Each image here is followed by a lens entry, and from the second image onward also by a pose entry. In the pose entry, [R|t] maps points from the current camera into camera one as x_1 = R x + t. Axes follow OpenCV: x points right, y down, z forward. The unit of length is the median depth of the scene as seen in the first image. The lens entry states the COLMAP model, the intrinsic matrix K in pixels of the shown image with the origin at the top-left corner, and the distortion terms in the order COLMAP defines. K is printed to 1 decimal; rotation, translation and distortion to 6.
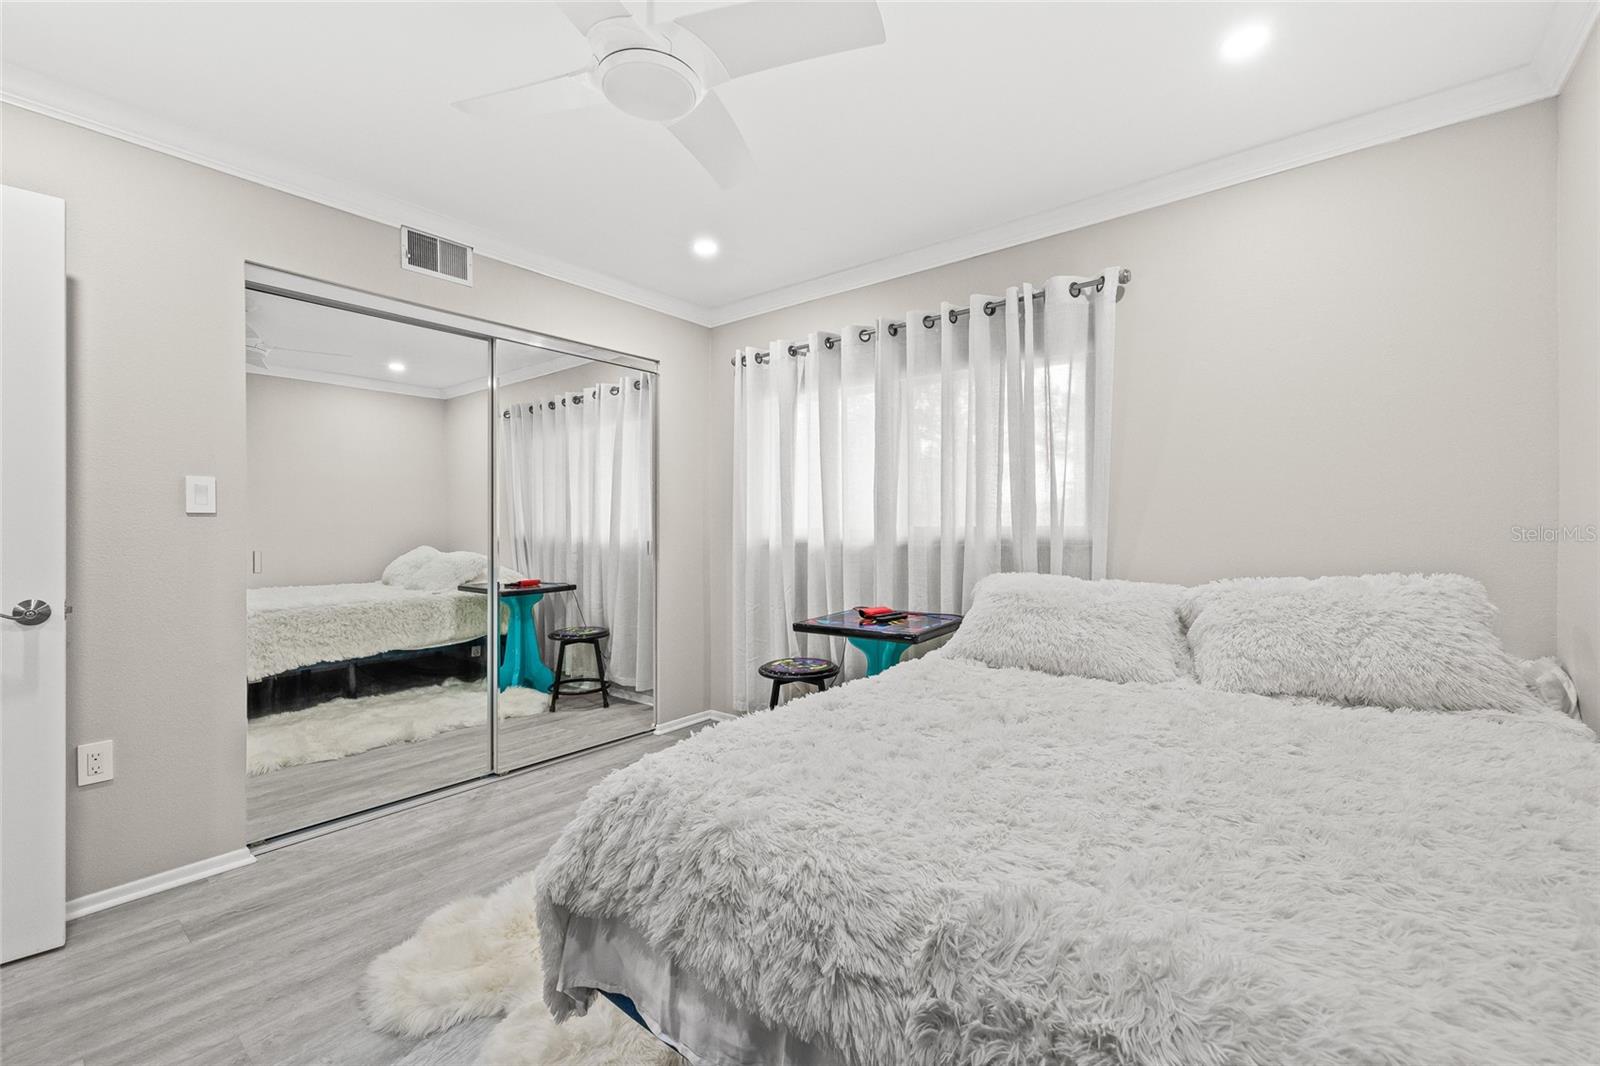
lens RADIAL K [[681.1, 0, 791.7], [0, 681.1, 542.8], [0, 0, 1]] dist [-0.000131, 0.000111]
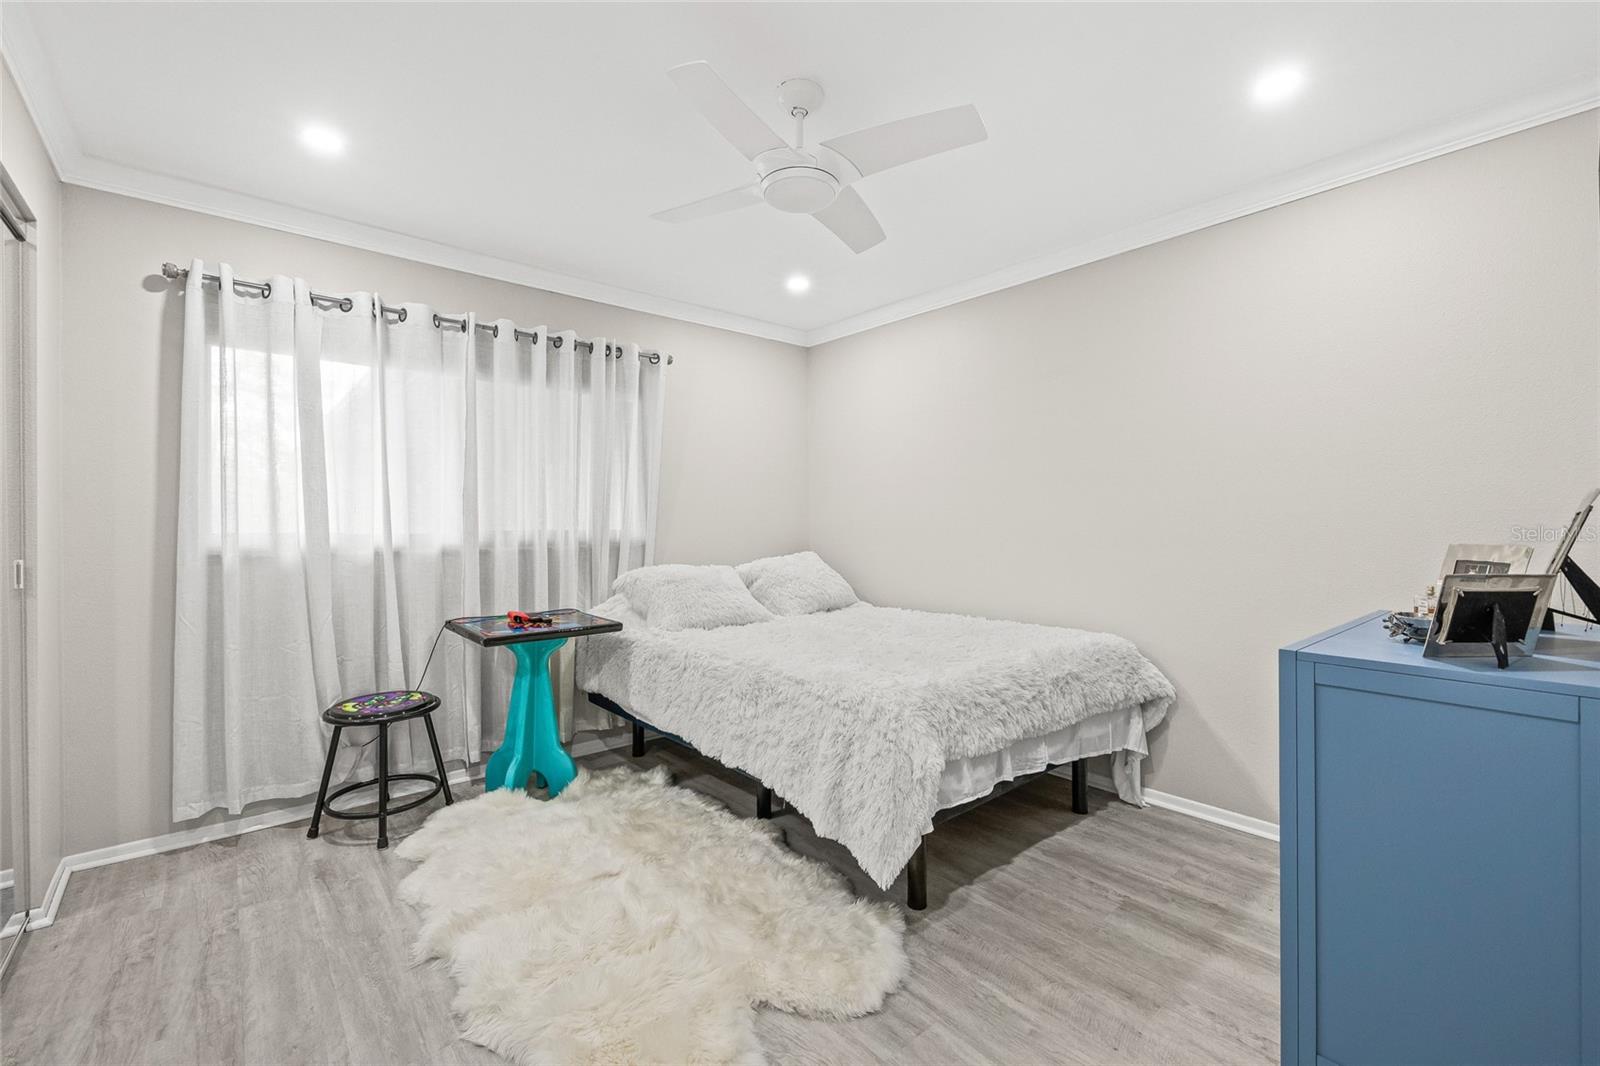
lens RADIAL K [[681.1, 0, 797.5], [0, 681.1, 527.5], [0, 0, 1]] dist [-0.000131, 0.000111]
pose [[0.173994, 0.004342, 0.984737, -0.797330], [0.024530, 0.999661, -0.008742, -0.008627], [-0.984441, 0.025676, 0.173828, 0.424944]]
